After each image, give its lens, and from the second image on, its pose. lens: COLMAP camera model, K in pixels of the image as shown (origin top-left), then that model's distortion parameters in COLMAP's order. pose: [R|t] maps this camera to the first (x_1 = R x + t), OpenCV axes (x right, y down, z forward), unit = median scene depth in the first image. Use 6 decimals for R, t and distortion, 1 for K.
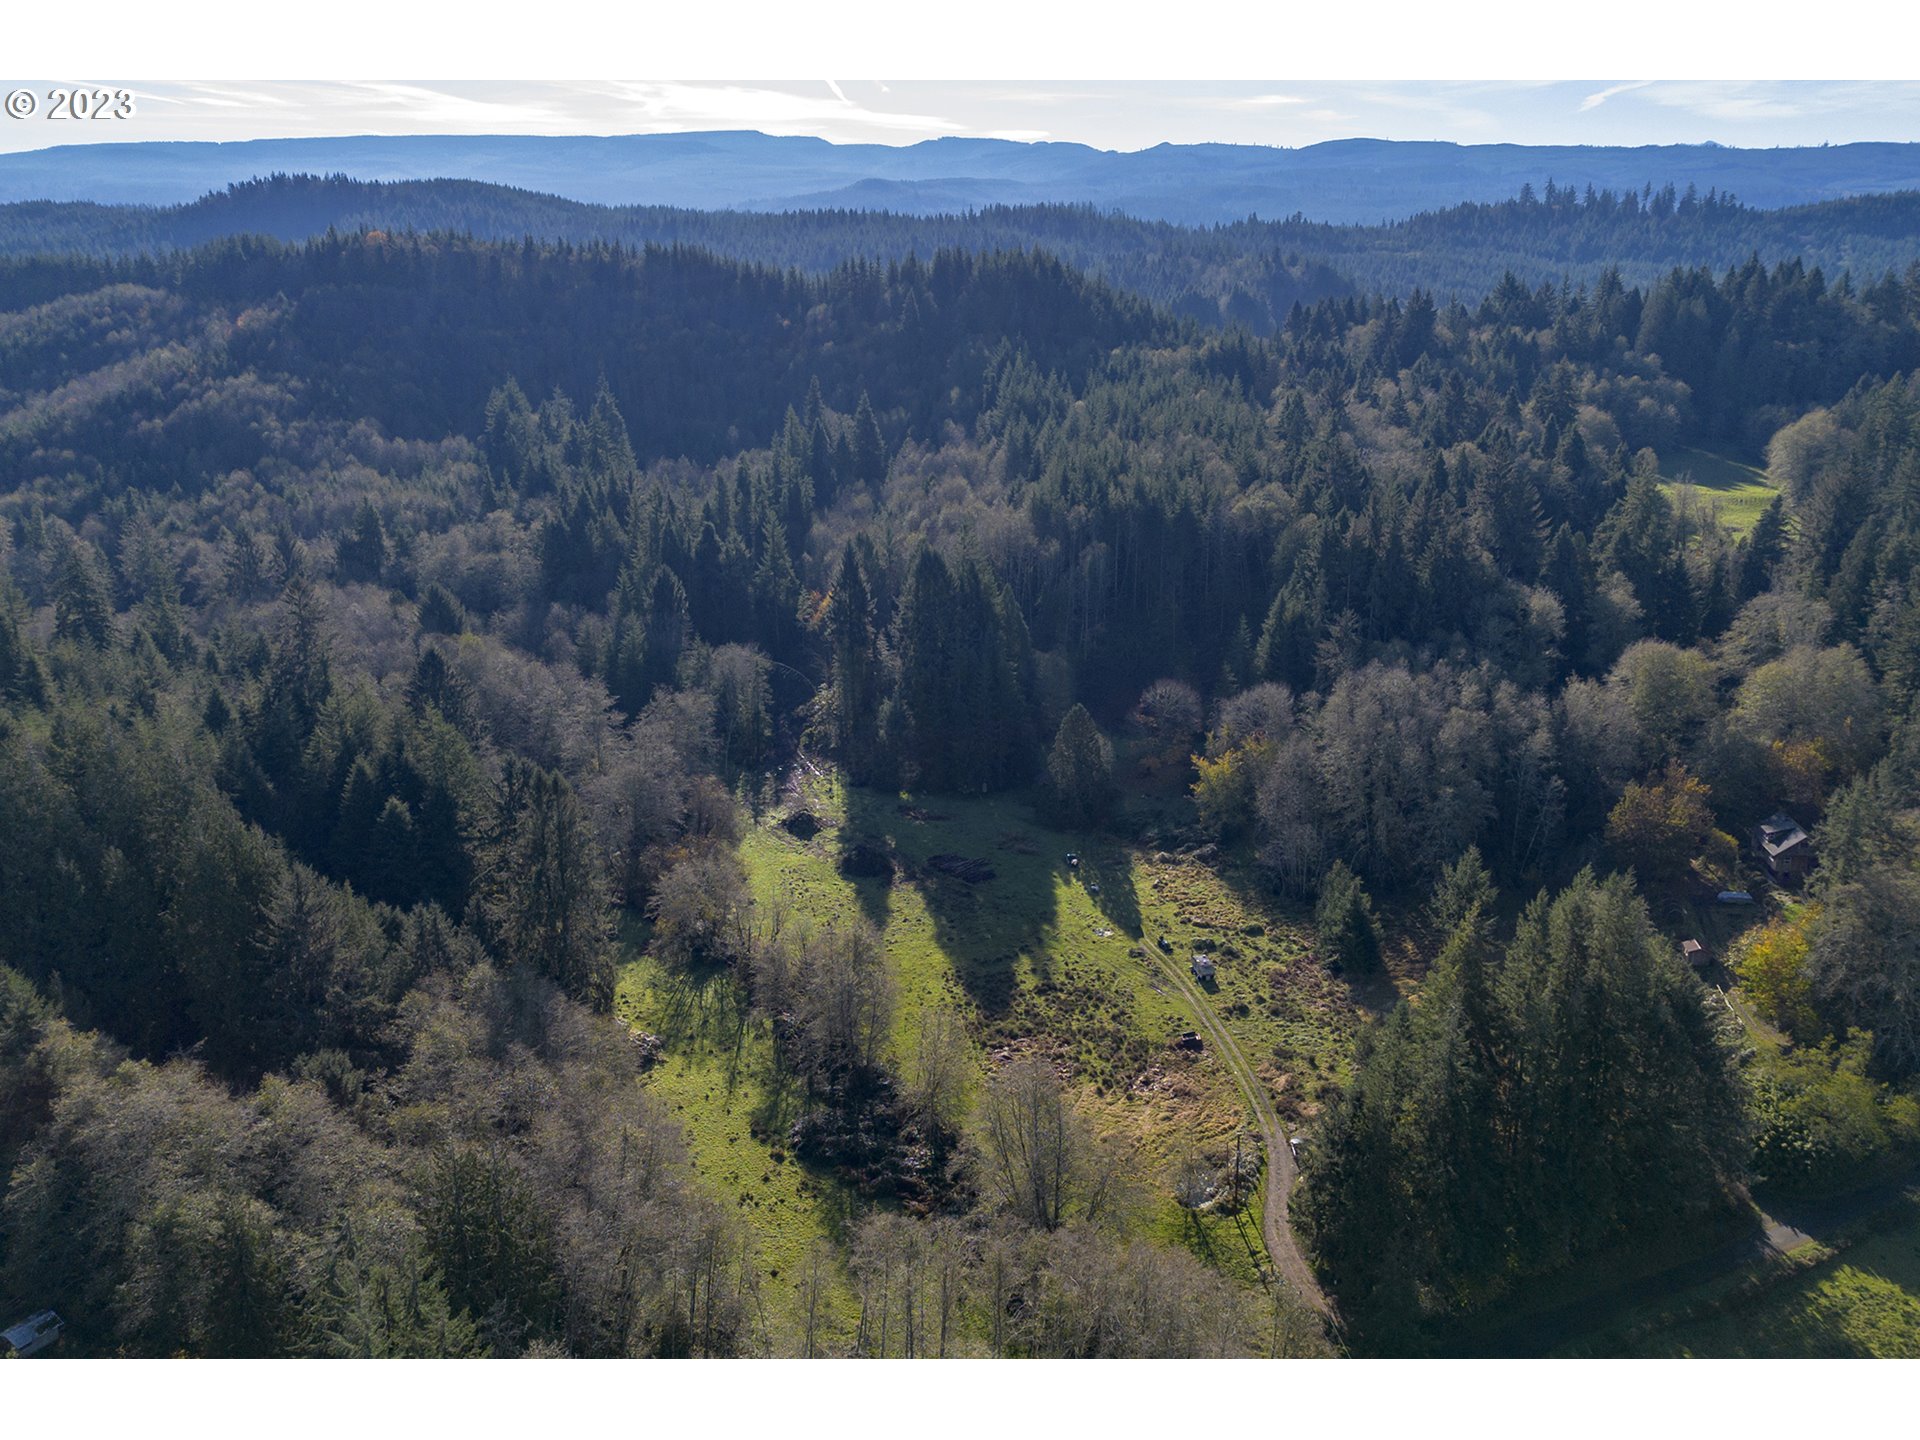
lens RADIAL K [[1598.0, 0, 961.1], [0, 1598.0, 715.0], [0, 0, 1]] dist [0.075699, -0.045625]
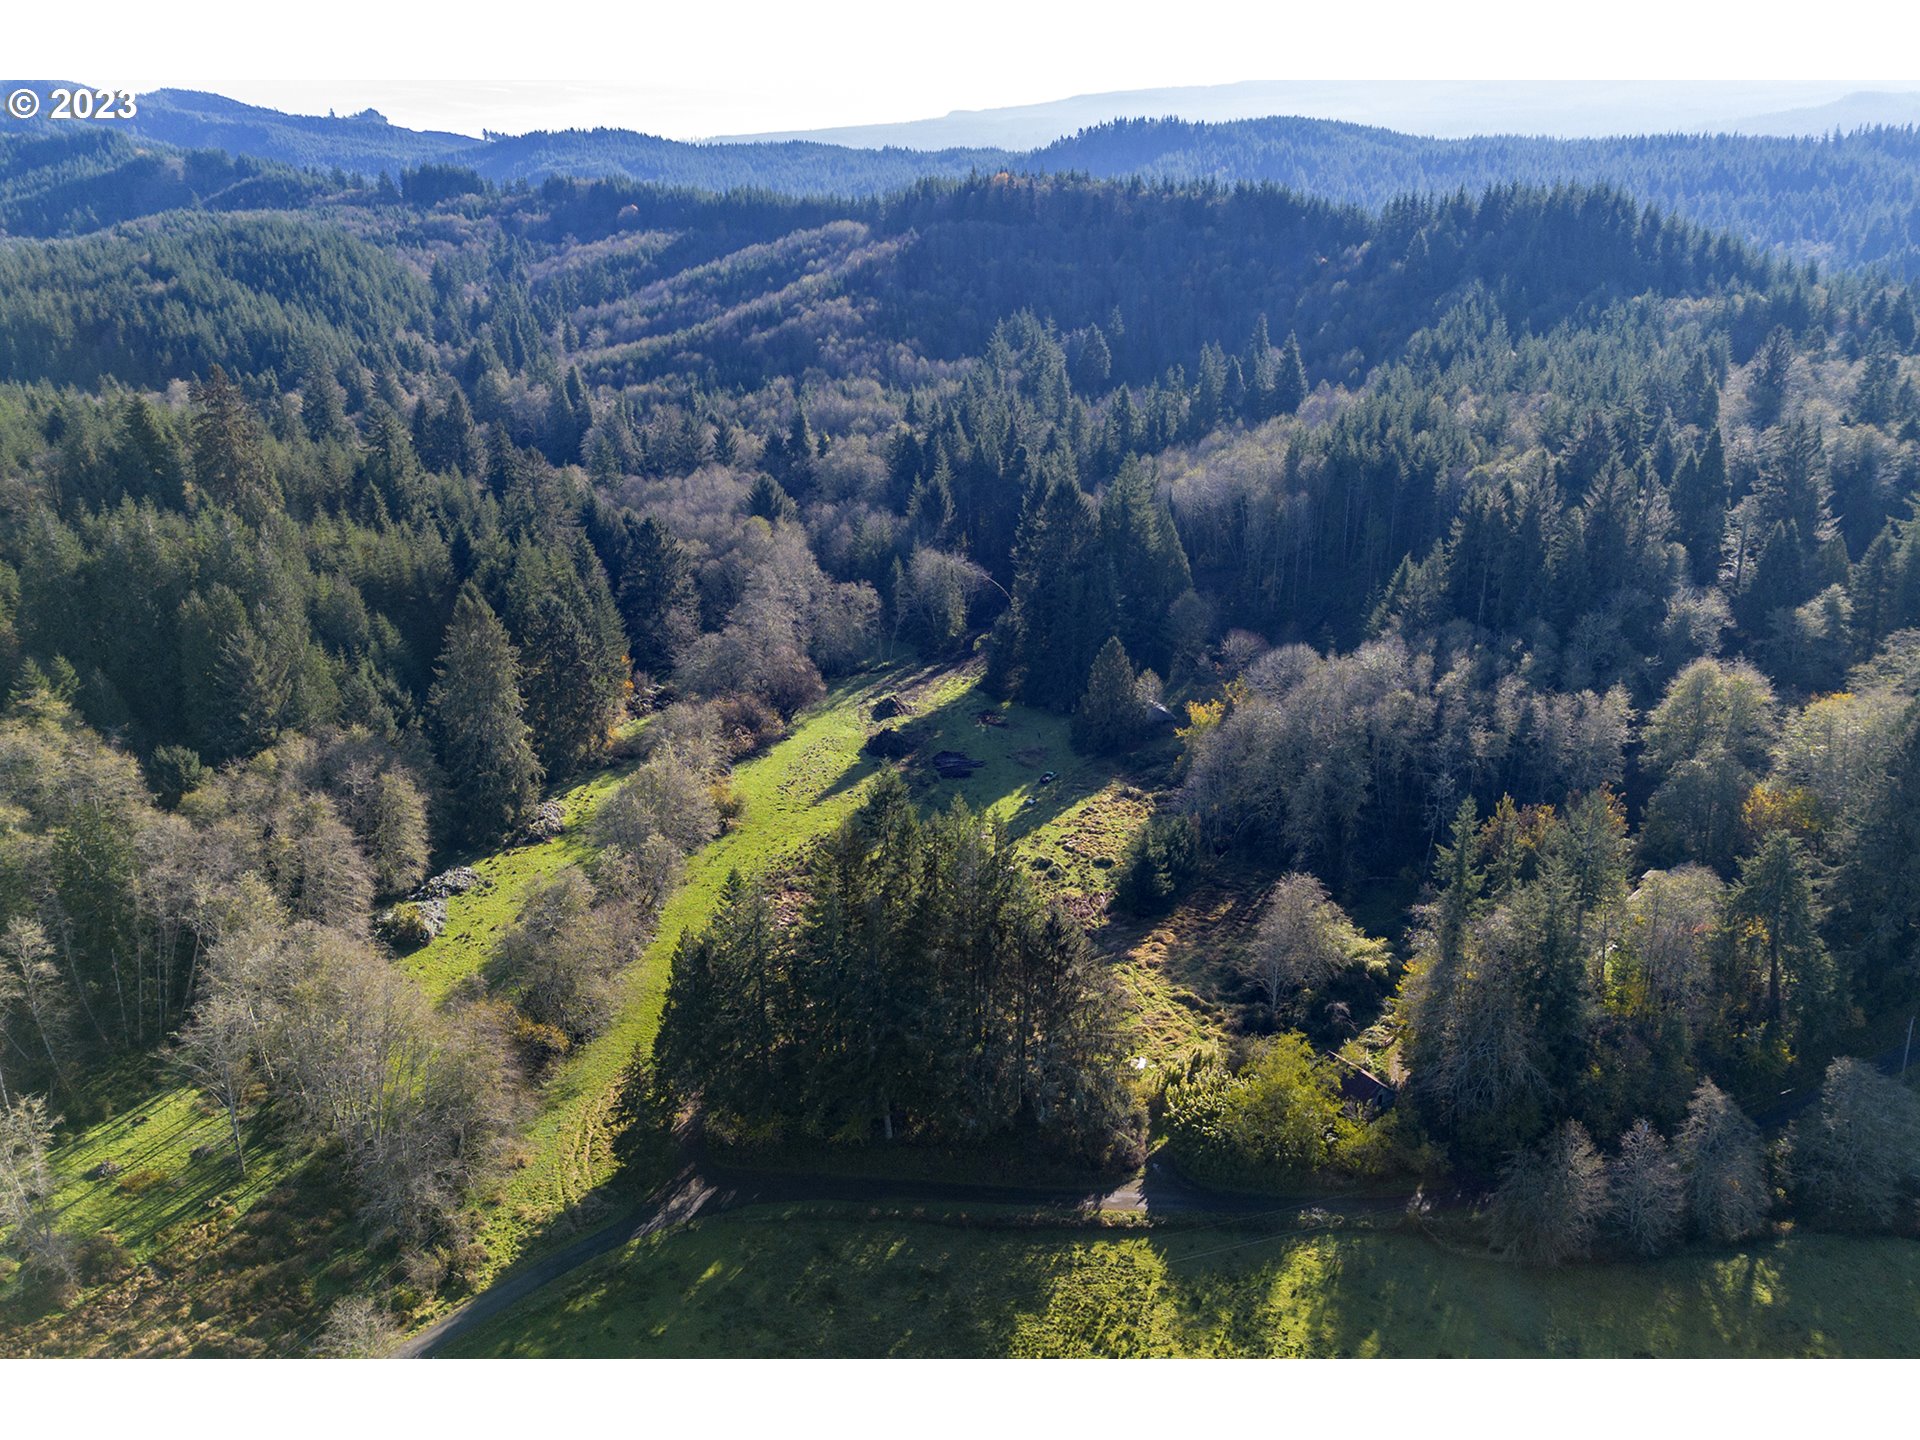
lens RADIAL K [[1598.0, 0, 962.3], [0, 1598.0, 724.4], [0, 0, 1]] dist [0.075699, -0.045625]
pose [[0.846017, 0.170557, -0.505138, 0.486307], [-0.148846, 0.985337, 0.083403, -0.020985], [0.511956, 0.004627, 0.858999, 0.051985]]
